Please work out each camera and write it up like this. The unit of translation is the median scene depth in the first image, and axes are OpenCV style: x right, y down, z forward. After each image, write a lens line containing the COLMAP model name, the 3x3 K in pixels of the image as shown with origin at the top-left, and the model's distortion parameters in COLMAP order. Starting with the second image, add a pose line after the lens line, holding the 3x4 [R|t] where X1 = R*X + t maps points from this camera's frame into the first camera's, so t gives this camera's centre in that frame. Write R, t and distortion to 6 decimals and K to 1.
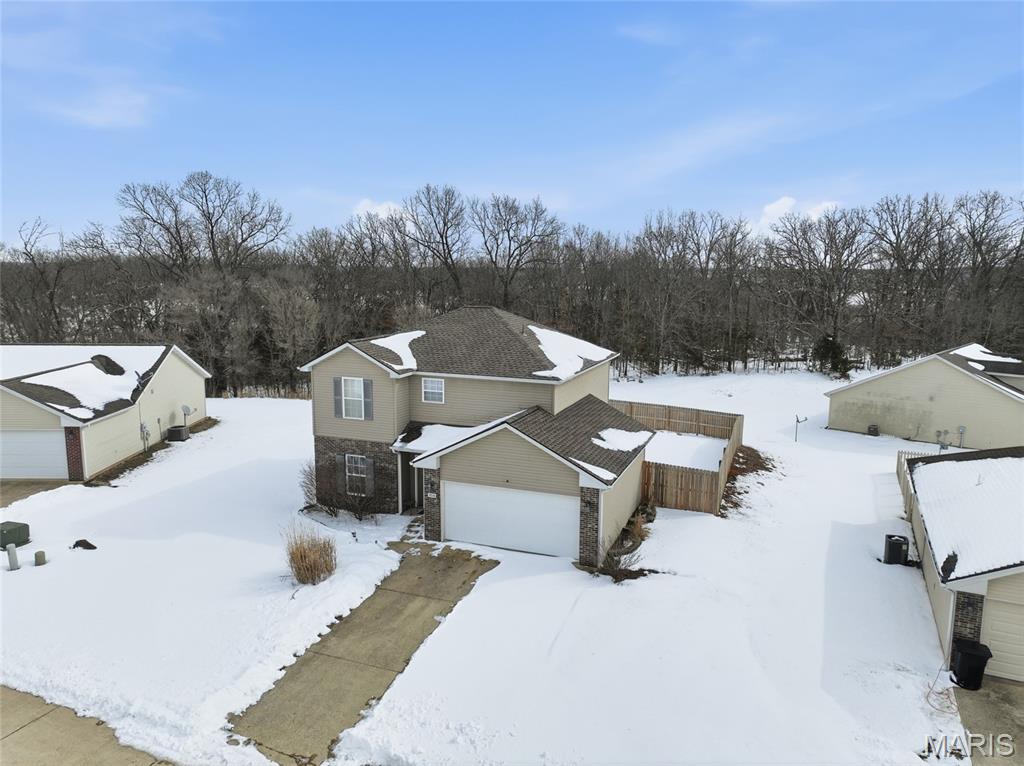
lens RADIAL K [[719.8, 0, 517.6], [0, 719.8, 380.6], [0, 0, 1]] dist [-0.000964, 0.017430]
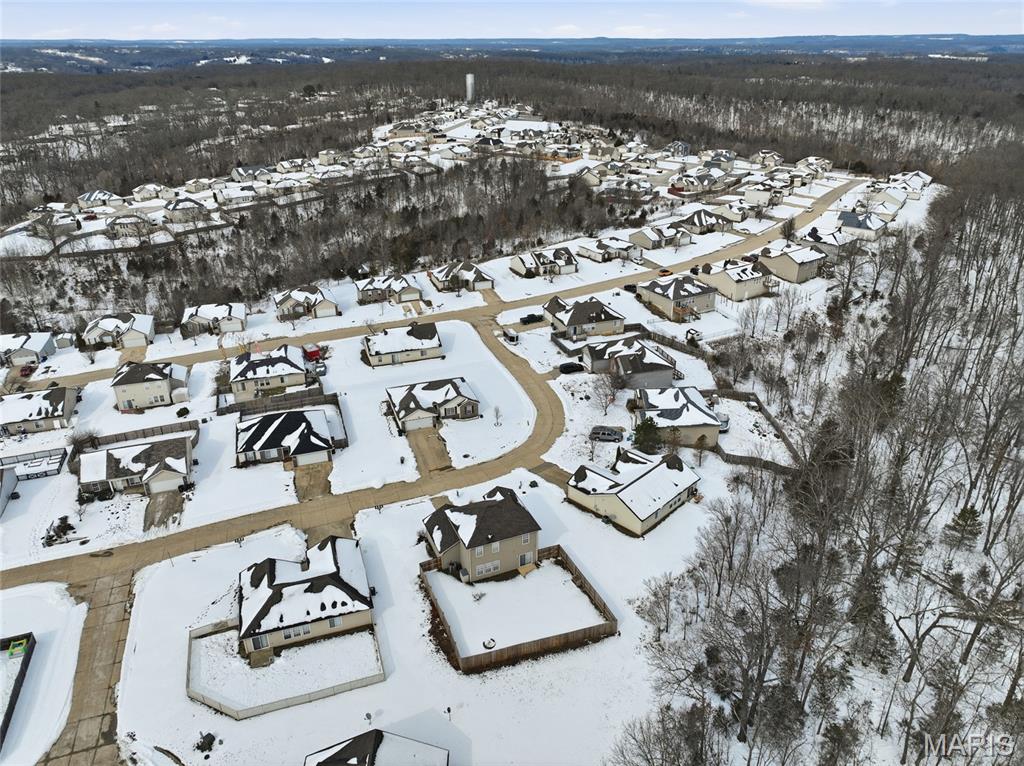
lens RADIAL K [[719.8, 0, 513.2], [0, 719.8, 379.6], [0, 0, 1]] dist [-0.000964, 0.017430]
pose [[-0.726576, 0.290287, -0.622753, 1.853295], [-0.102083, 0.850700, 0.515643, -2.439418], [0.679460, 0.438226, -0.588465, 2.986537]]
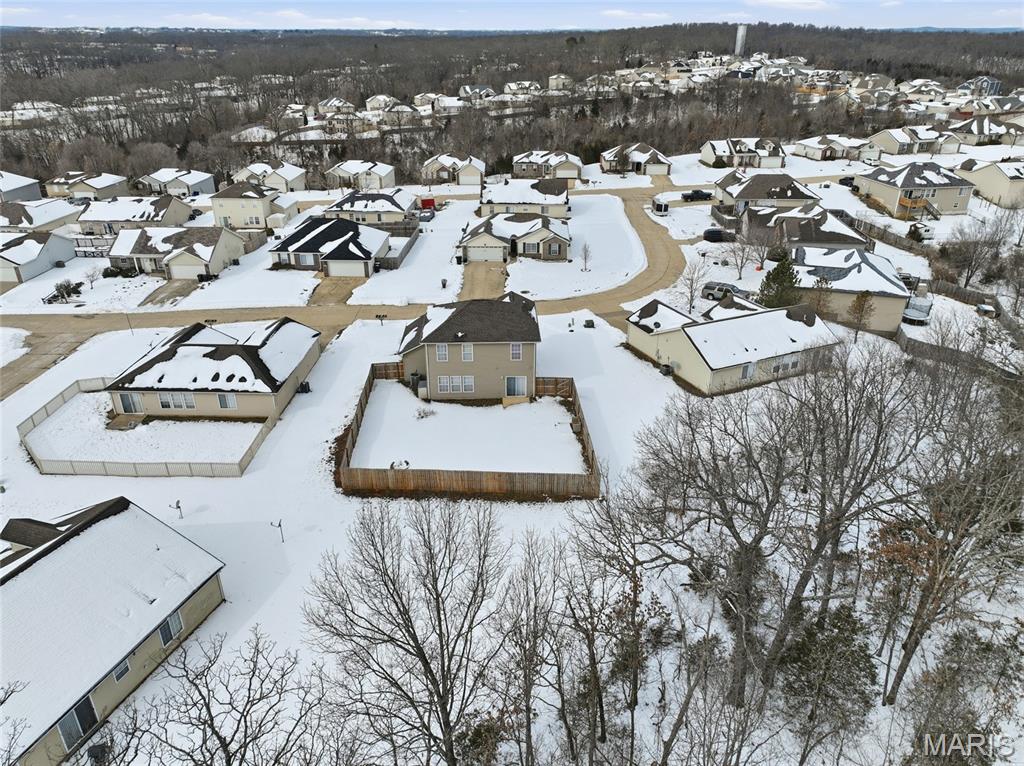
lens RADIAL K [[719.8, 0, 513.9], [0, 719.8, 379.6], [0, 0, 1]] dist [-0.000964, 0.017430]
pose [[-0.923704, 0.158259, -0.348892, 0.707528], [-0.066378, 0.830803, 0.552595, -1.216692], [0.377313, 0.533593, -0.756911, 3.116014]]
